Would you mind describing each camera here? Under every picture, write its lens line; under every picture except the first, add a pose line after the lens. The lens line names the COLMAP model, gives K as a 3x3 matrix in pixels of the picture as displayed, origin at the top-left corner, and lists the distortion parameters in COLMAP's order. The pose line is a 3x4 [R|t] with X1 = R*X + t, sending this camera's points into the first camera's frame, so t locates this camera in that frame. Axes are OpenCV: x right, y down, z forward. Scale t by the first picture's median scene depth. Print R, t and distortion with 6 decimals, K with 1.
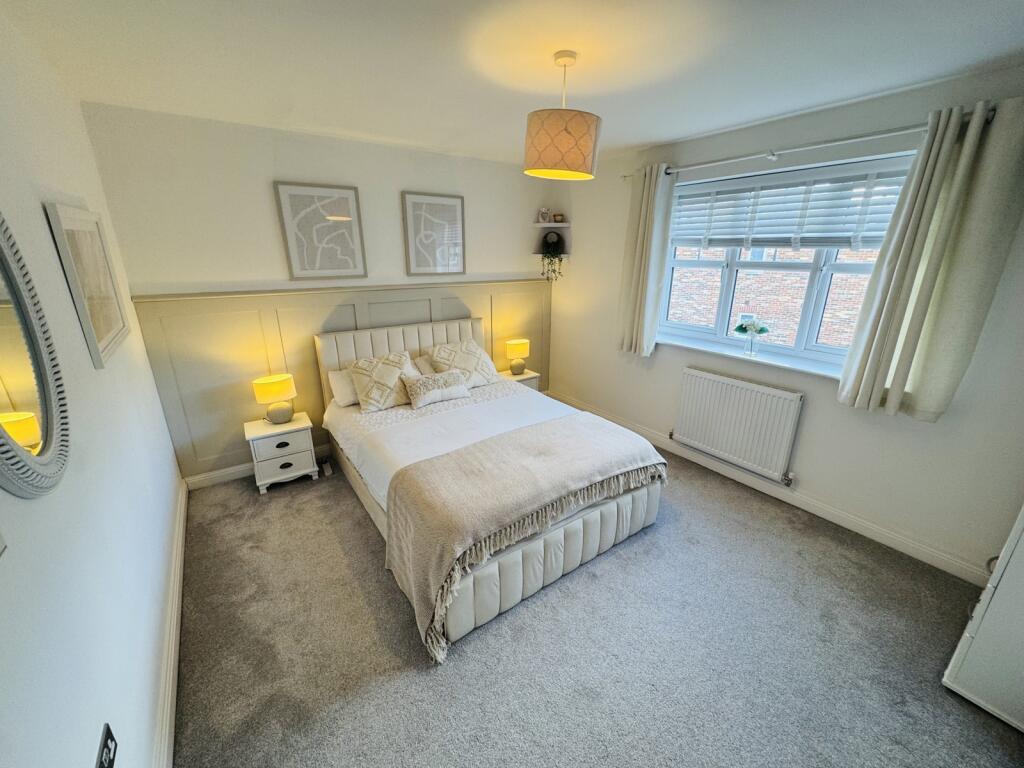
lens RADIAL K [[411.6, 0, 524.8], [0, 411.6, 379.7], [0, 0, 1]] dist [-0.002342, -0.000189]
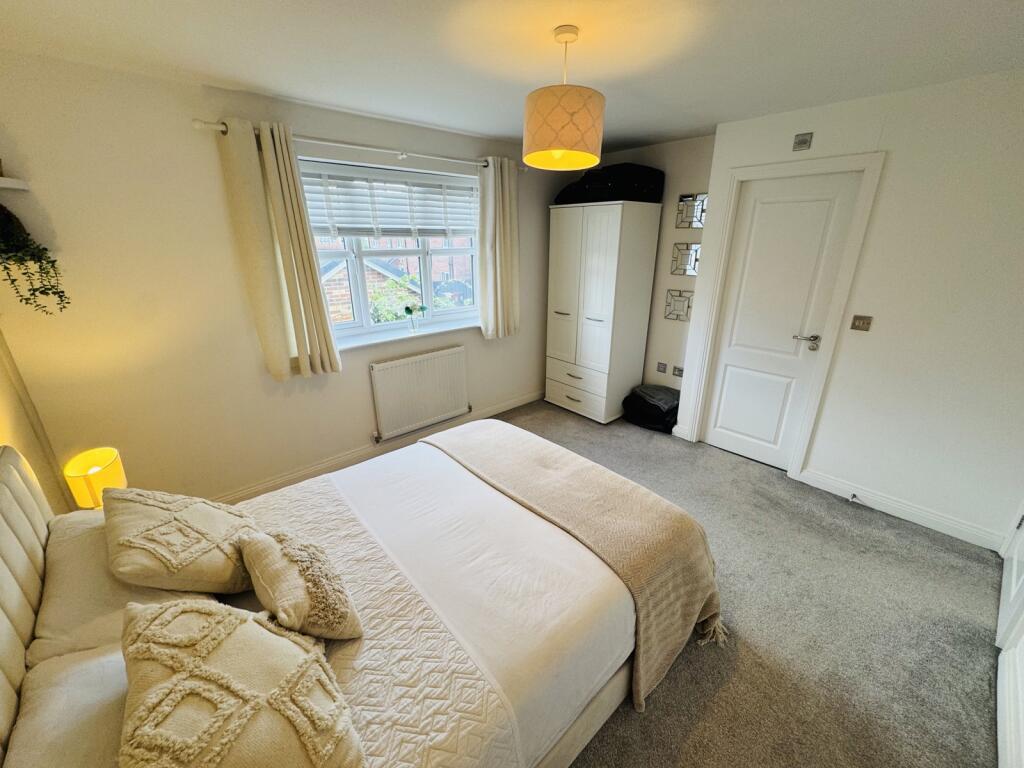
lens RADIAL K [[408.4, 0, 512.7], [0, 408.4, 384.6], [0, 0, 1]] dist [-0.003250, 0.000179]
pose [[-0.091620, -0.335052, 0.937735, -0.731618], [0.300883, 0.888365, 0.346809, -0.300841], [-0.949250, 0.313923, 0.019419, 0.950026]]
